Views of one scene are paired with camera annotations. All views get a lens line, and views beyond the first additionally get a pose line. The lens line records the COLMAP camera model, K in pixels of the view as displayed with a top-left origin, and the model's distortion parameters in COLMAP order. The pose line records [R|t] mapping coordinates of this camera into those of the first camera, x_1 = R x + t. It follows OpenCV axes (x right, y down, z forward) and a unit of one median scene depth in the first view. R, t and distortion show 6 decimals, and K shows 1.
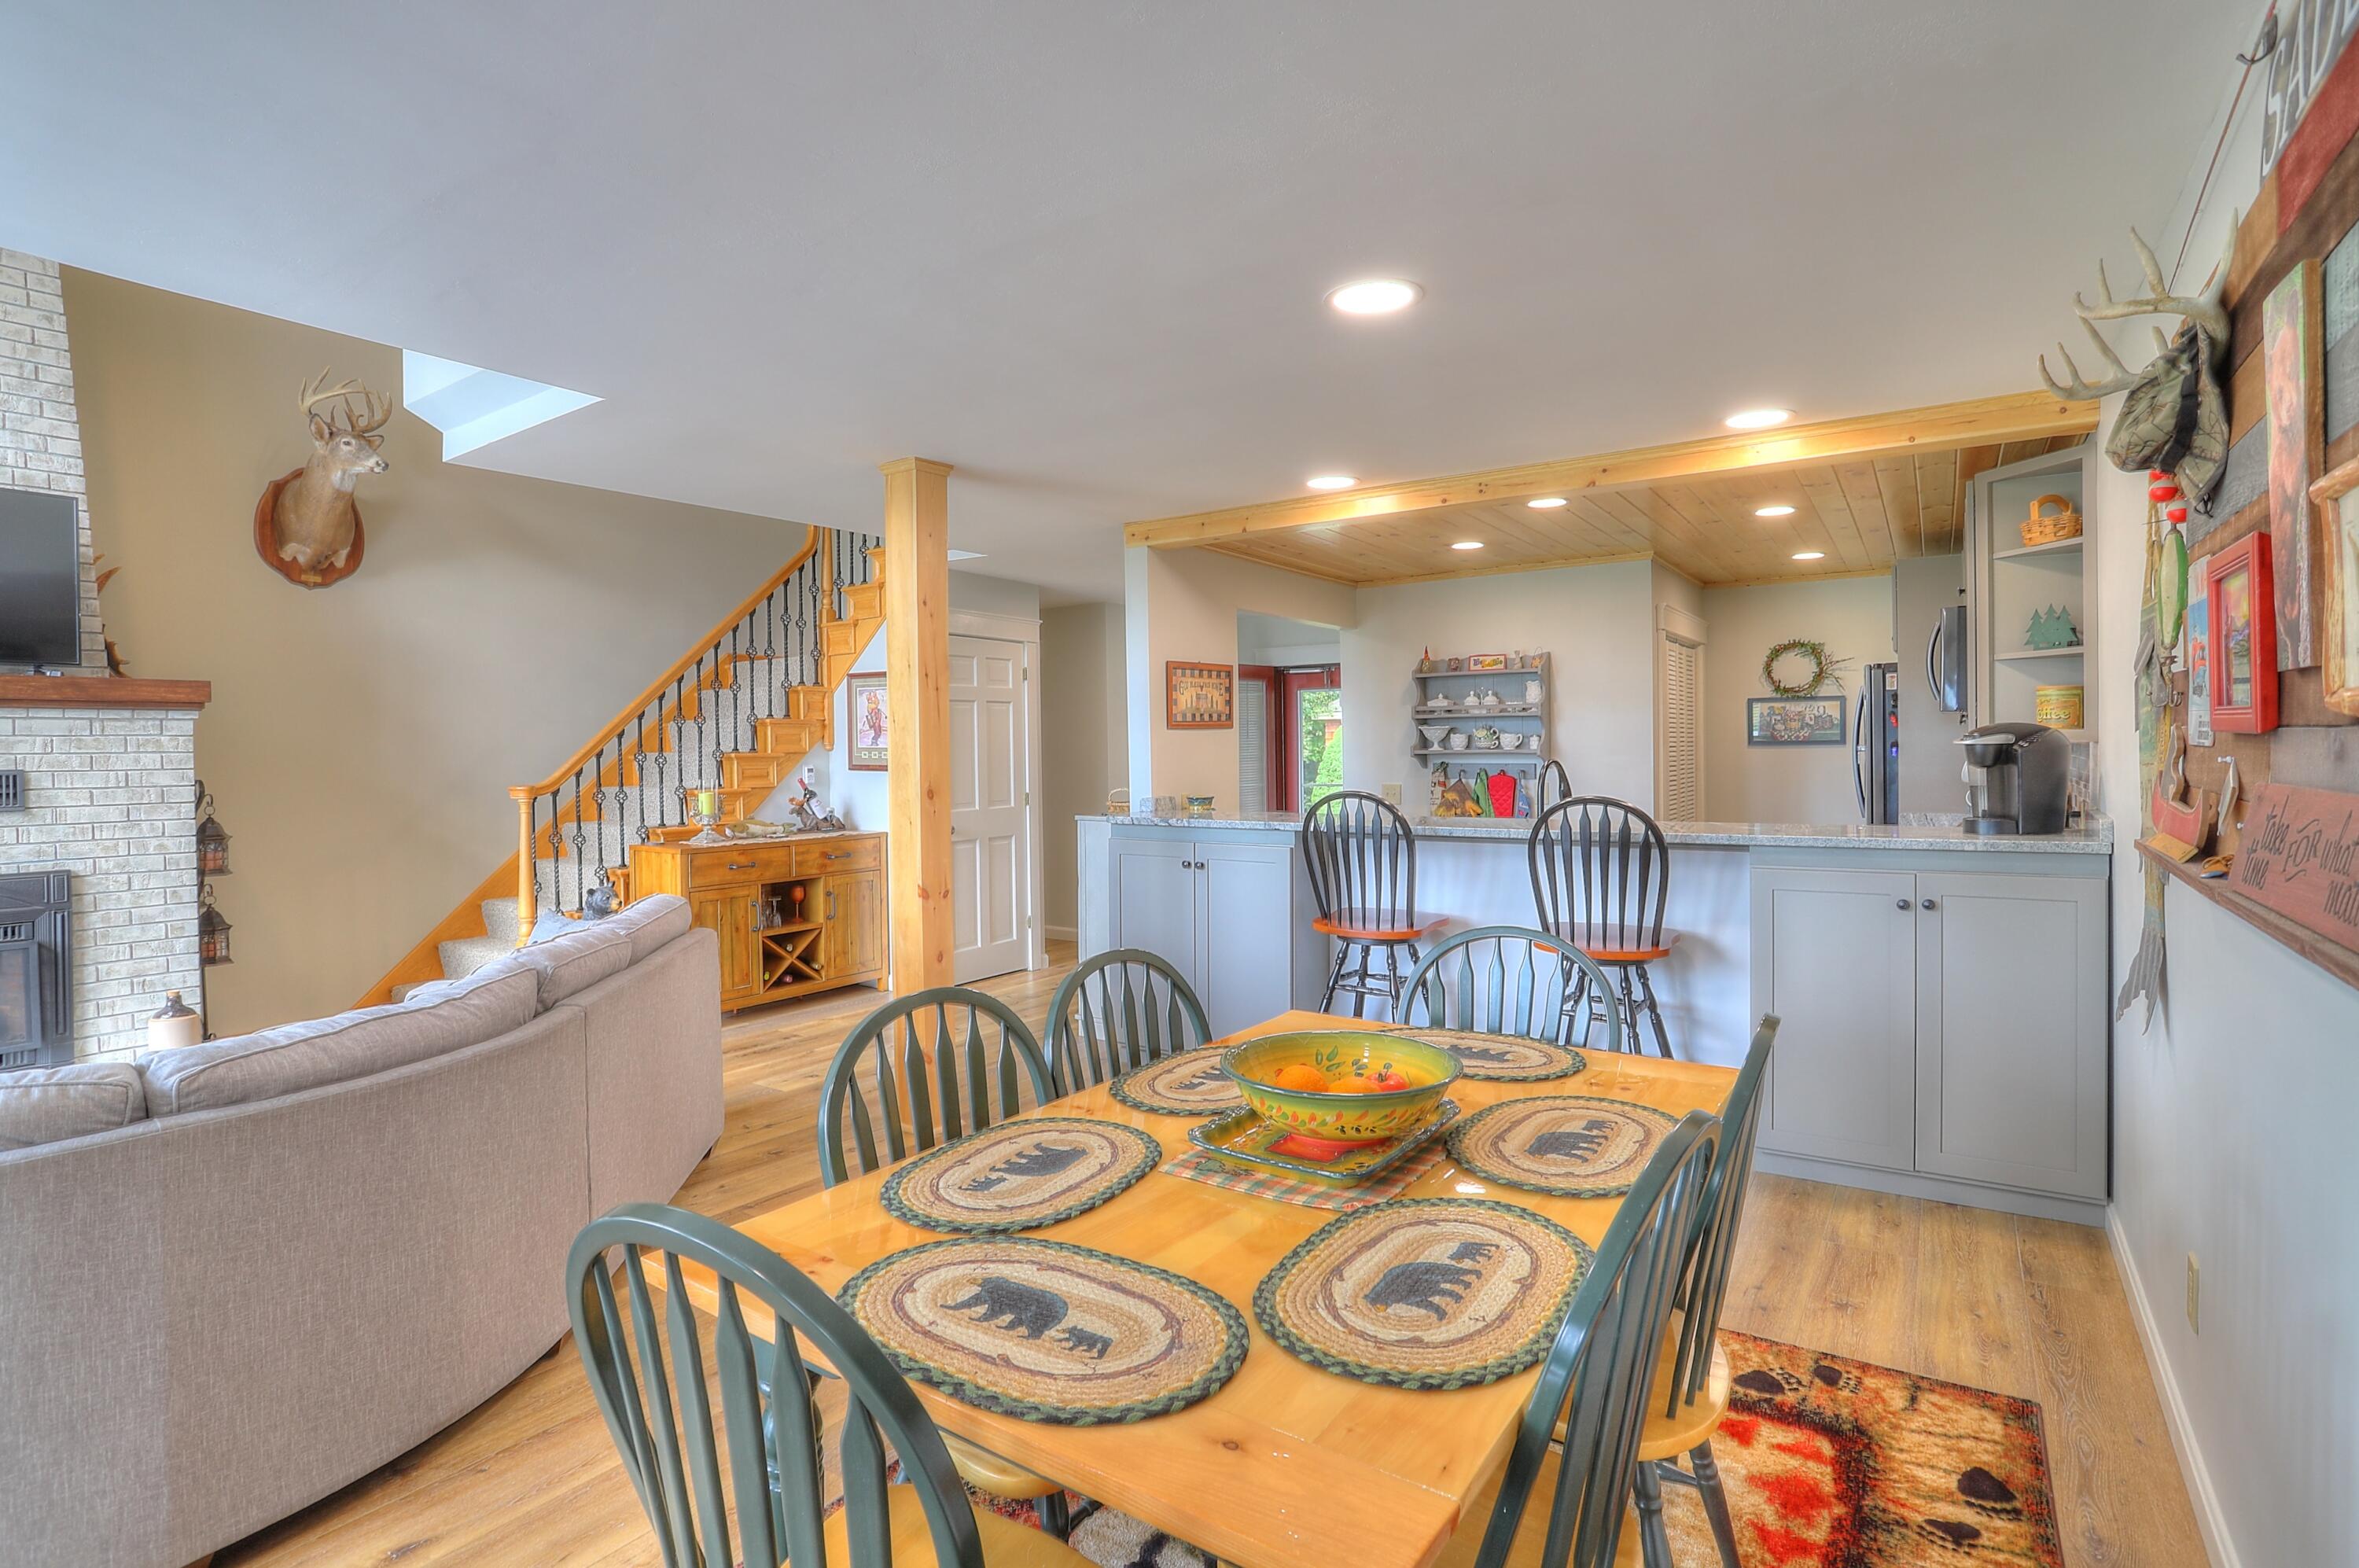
lens RADIAL K [[1153.4, 0, 1164.7], [0, 1153.4, 764.6], [0, 0, 1]] dist [-0.074689, 0.032736]
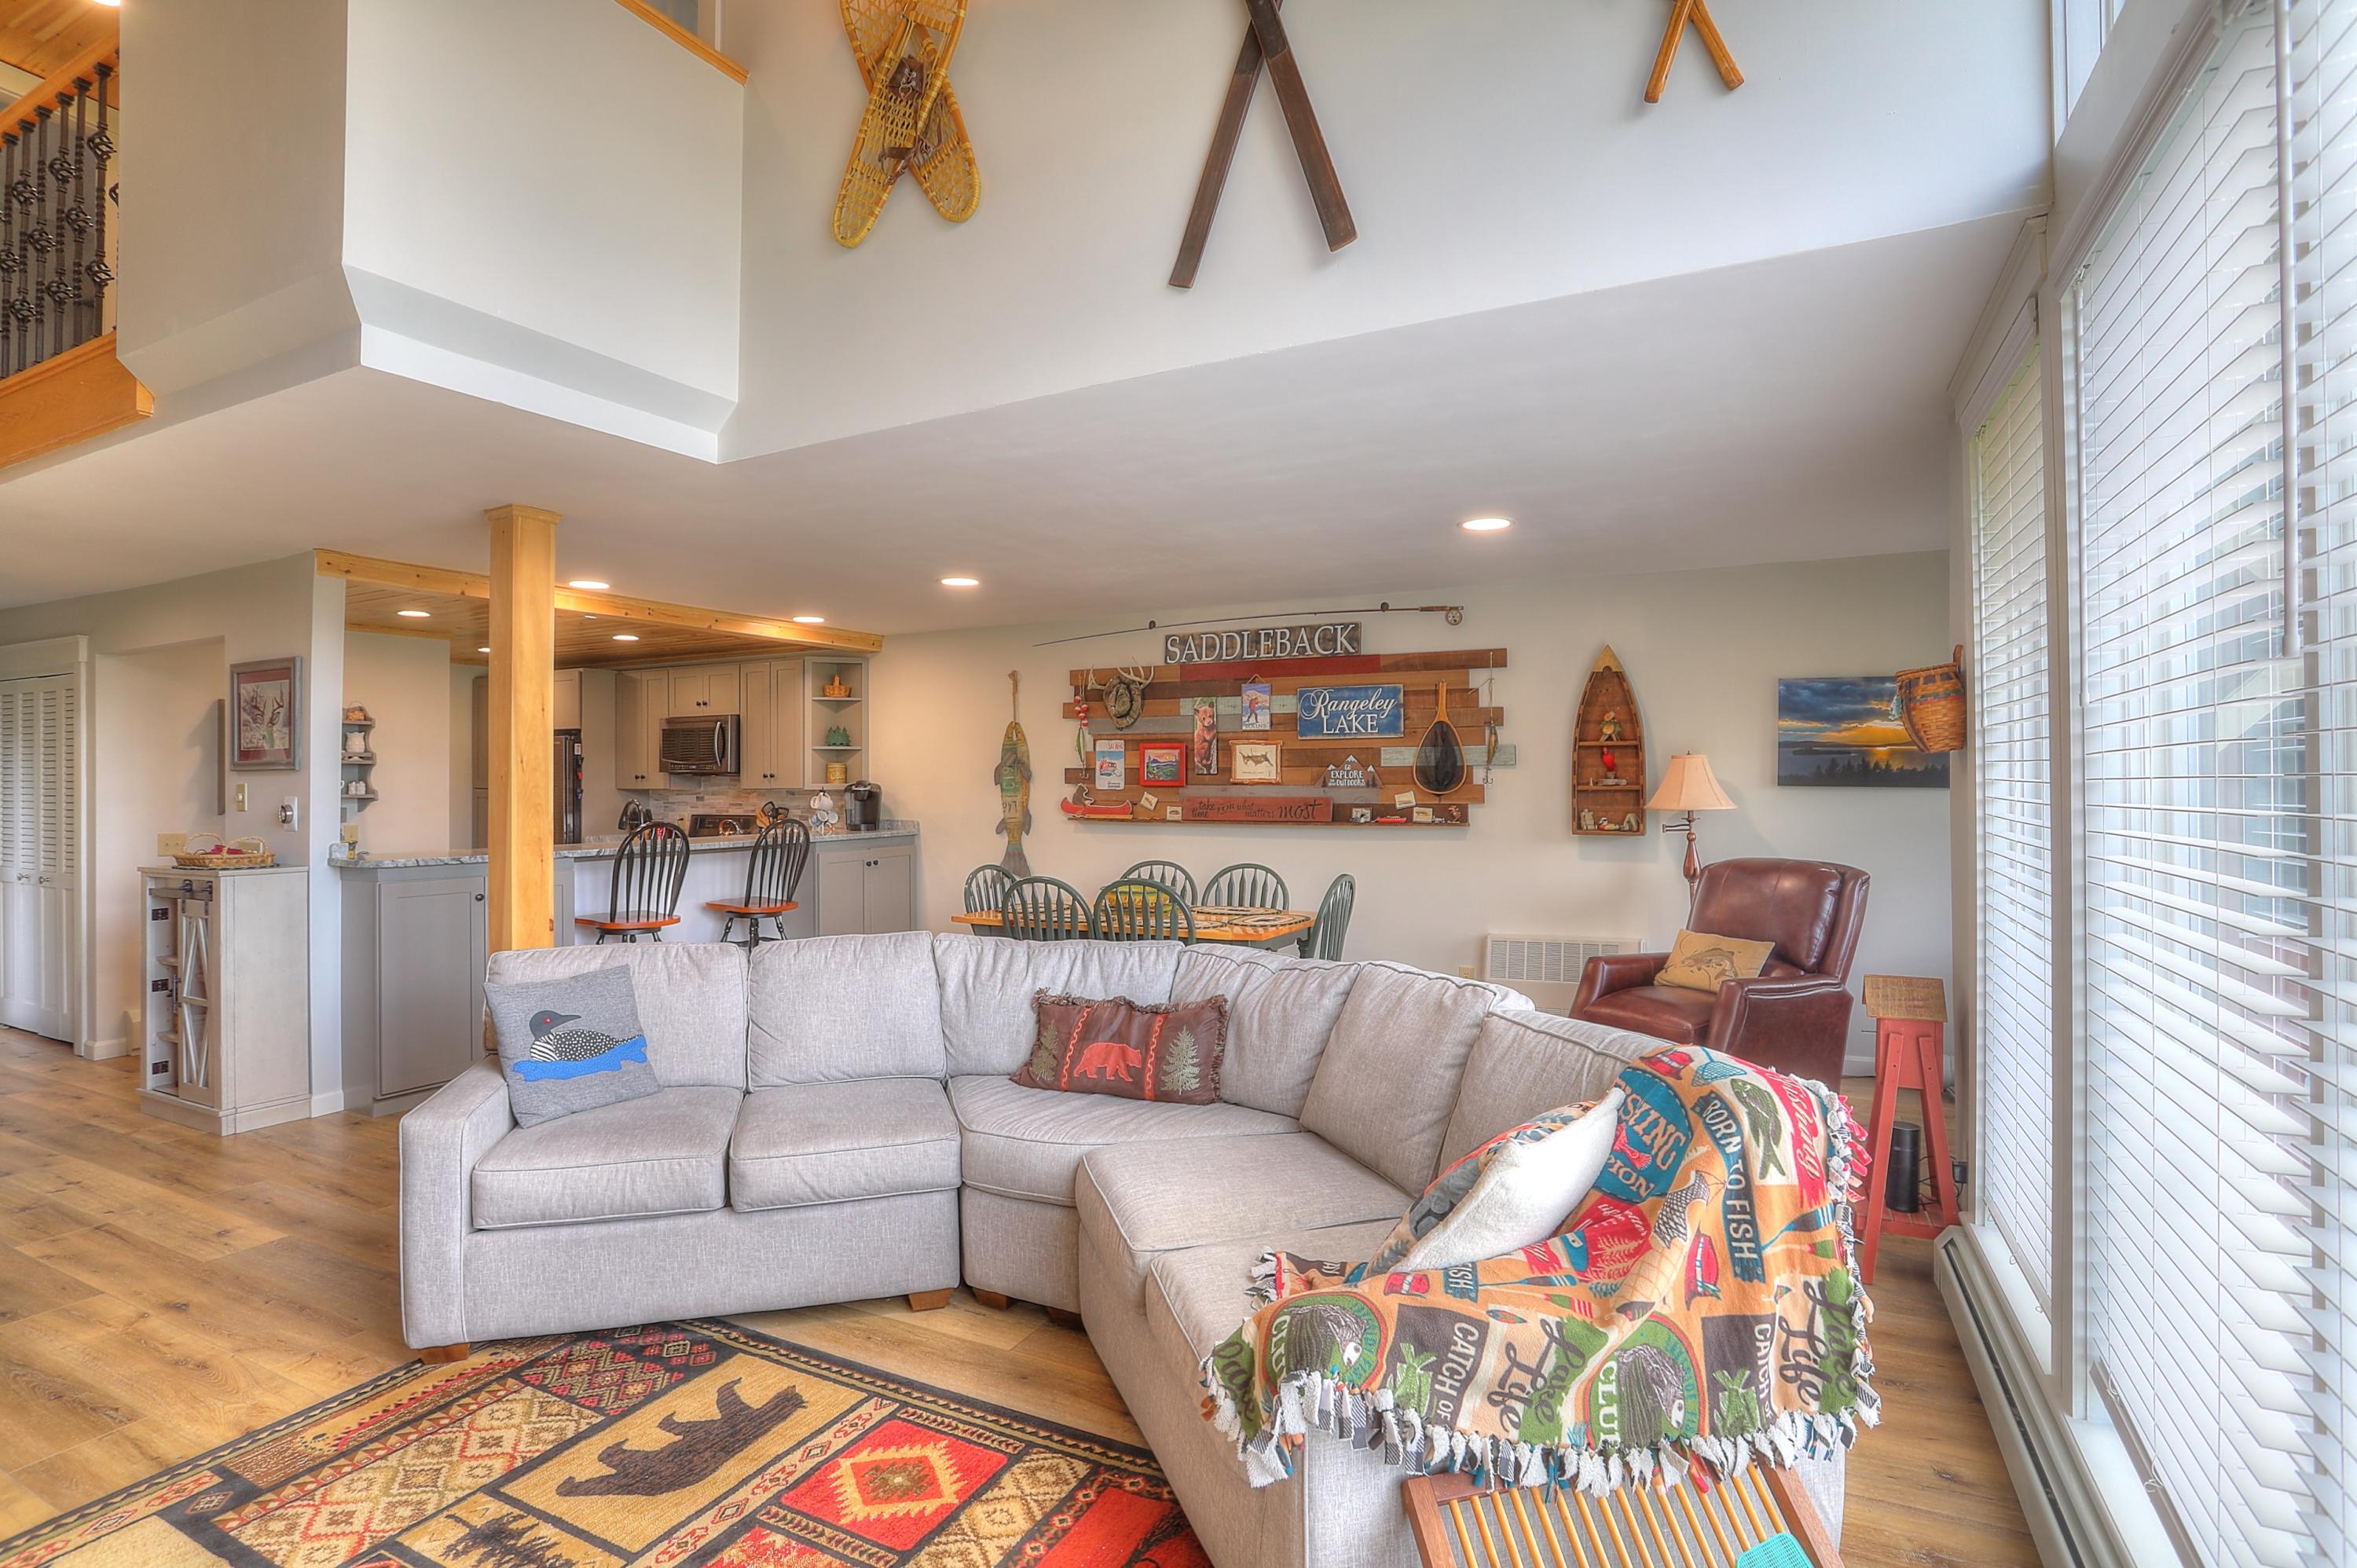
lens RADIAL K [[1156.4, 0, 1167.2], [0, 1156.4, 776.6], [0, 0, 1]] dist [-0.071725, 0.028318]
pose [[-0.127602, 0.018847, 0.991646, -1.220324], [0.019029, 0.999682, -0.016551, 0.002774], [-0.991643, 0.016758, -0.127920, 0.534858]]
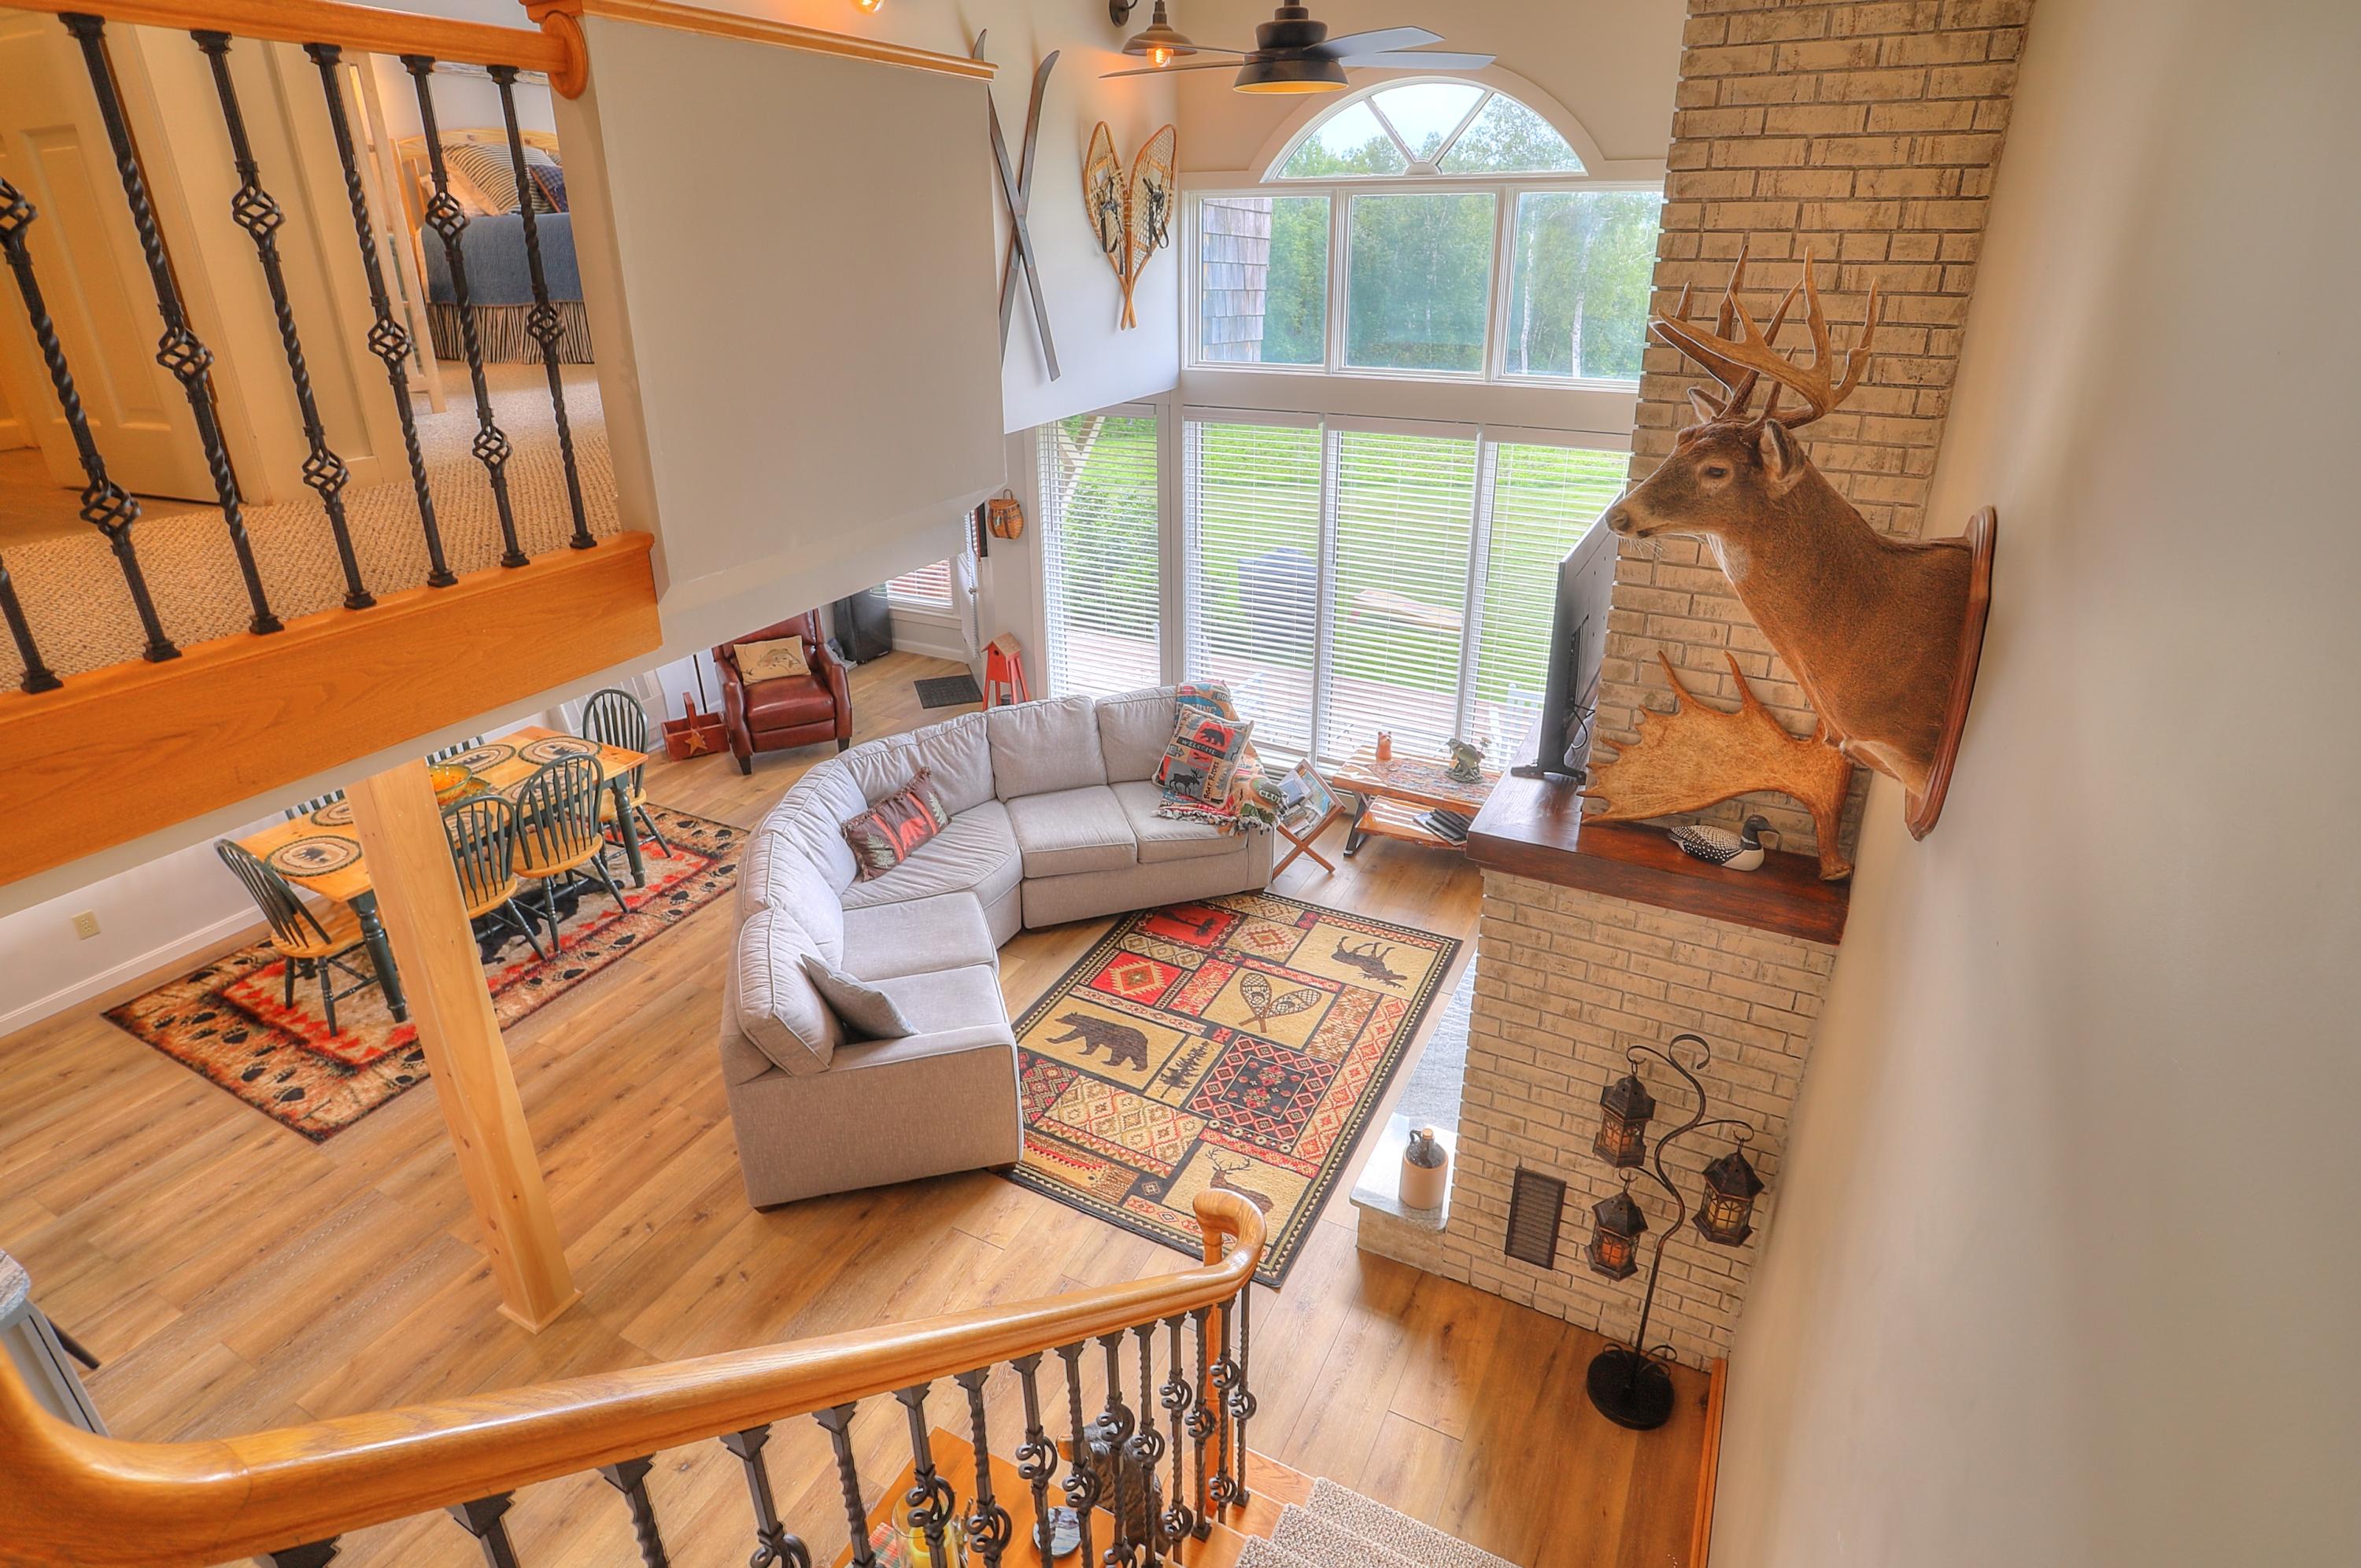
lens RADIAL K [[1201.9, 0, 1155.8], [0, 1201.9, 707.6], [0, 0, 1]] dist [-0.076250, 0.036559]
pose [[-0.992675, 0.071998, -0.097023, -0.612088], [0.029561, 0.923375, 0.382759, -0.440533], [0.117146, 0.377087, -0.918739, 1.656969]]
